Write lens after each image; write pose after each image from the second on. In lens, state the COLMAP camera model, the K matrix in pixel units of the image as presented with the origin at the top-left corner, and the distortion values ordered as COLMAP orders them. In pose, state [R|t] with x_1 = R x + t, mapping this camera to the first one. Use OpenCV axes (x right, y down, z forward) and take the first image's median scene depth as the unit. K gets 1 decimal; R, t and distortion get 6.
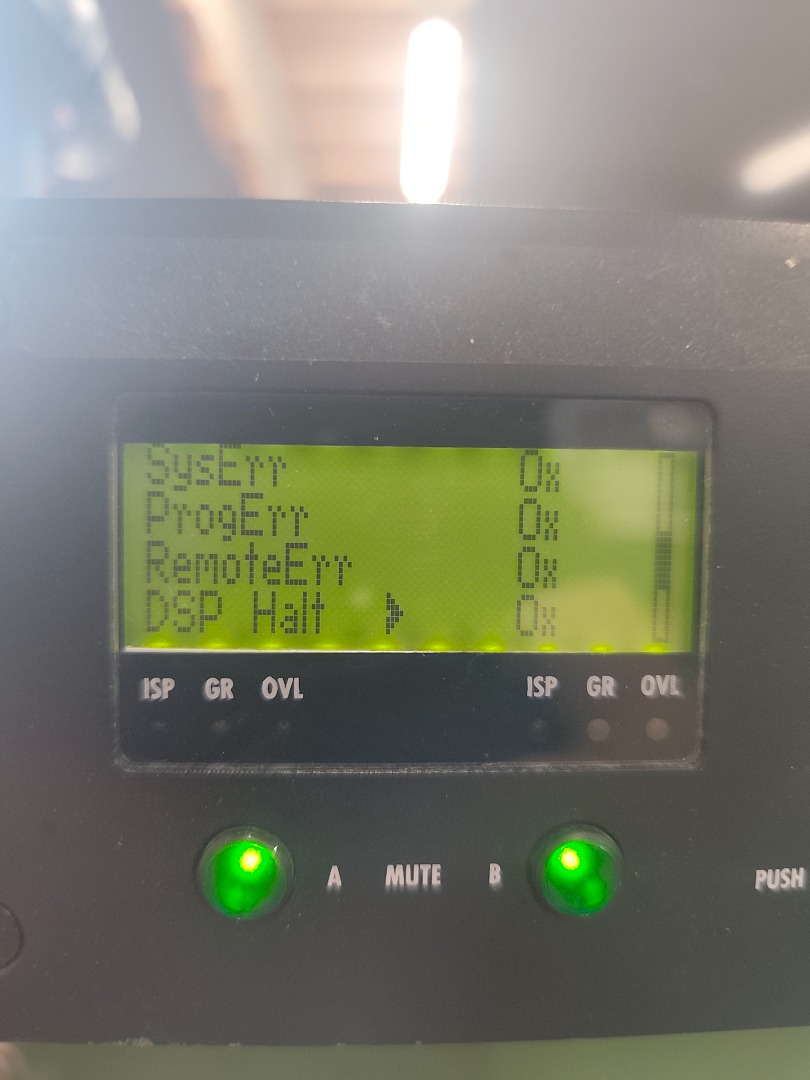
lens RADIAL K [[852.1, 0, 412.0], [0, 852.1, 537.2], [0, 0, 1]] dist [-0.047084, -0.021229]
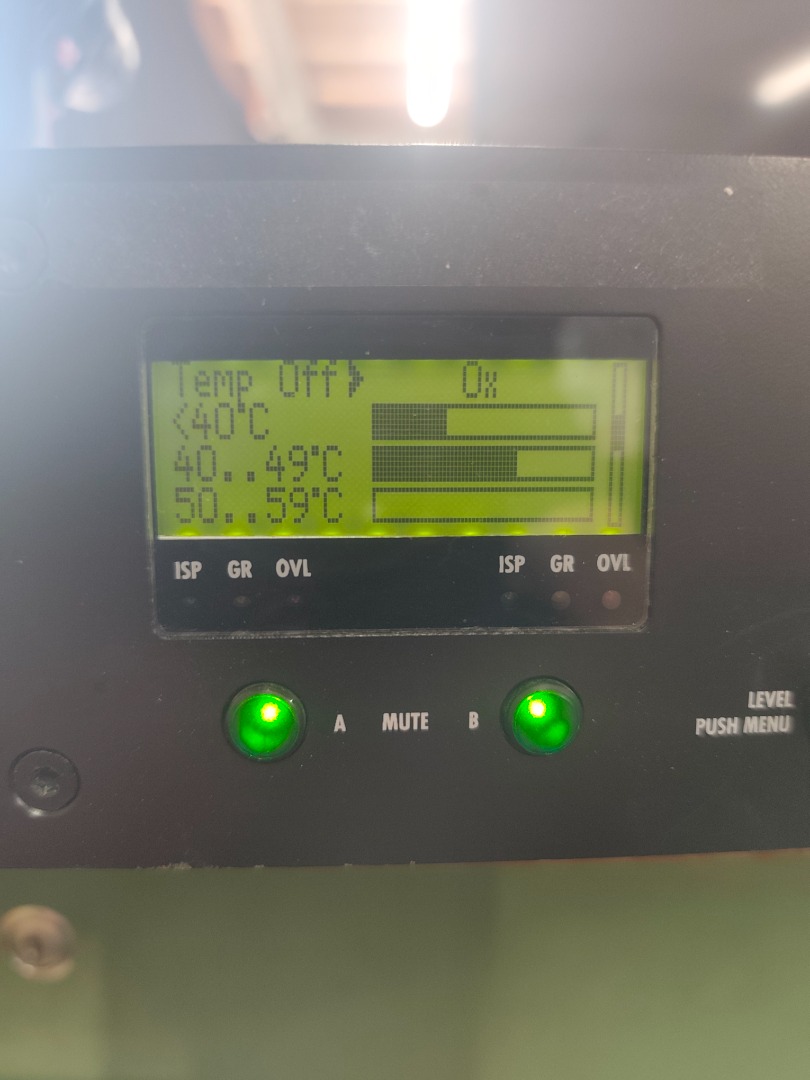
lens RADIAL K [[852.1, 0, 408.9], [0, 852.1, 539.3], [0, 0, 1]] dist [-0.047084, -0.021229]
pose [[0.999683, -0.014117, -0.020860, 0.035178], [0.015806, 0.996413, 0.083131, 0.041862], [0.019611, -0.083434, 0.996320, -0.179628]]
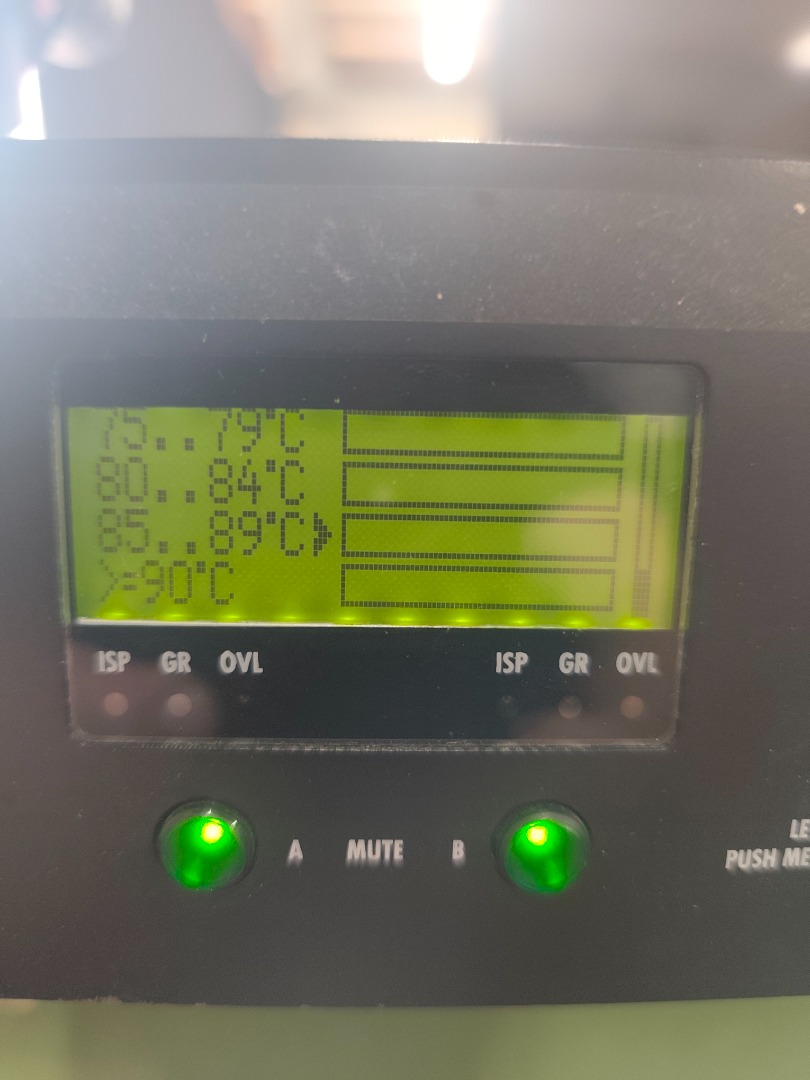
lens RADIAL K [[852.1, 0, 407.1], [0, 852.1, 539.8], [0, 0, 1]] dist [-0.047084, -0.021229]
pose [[0.999598, 0.011588, -0.025870, 0.059940], [-0.008273, 0.992150, 0.124780, -0.083119], [0.027113, -0.124516, 0.991847, 0.064268]]
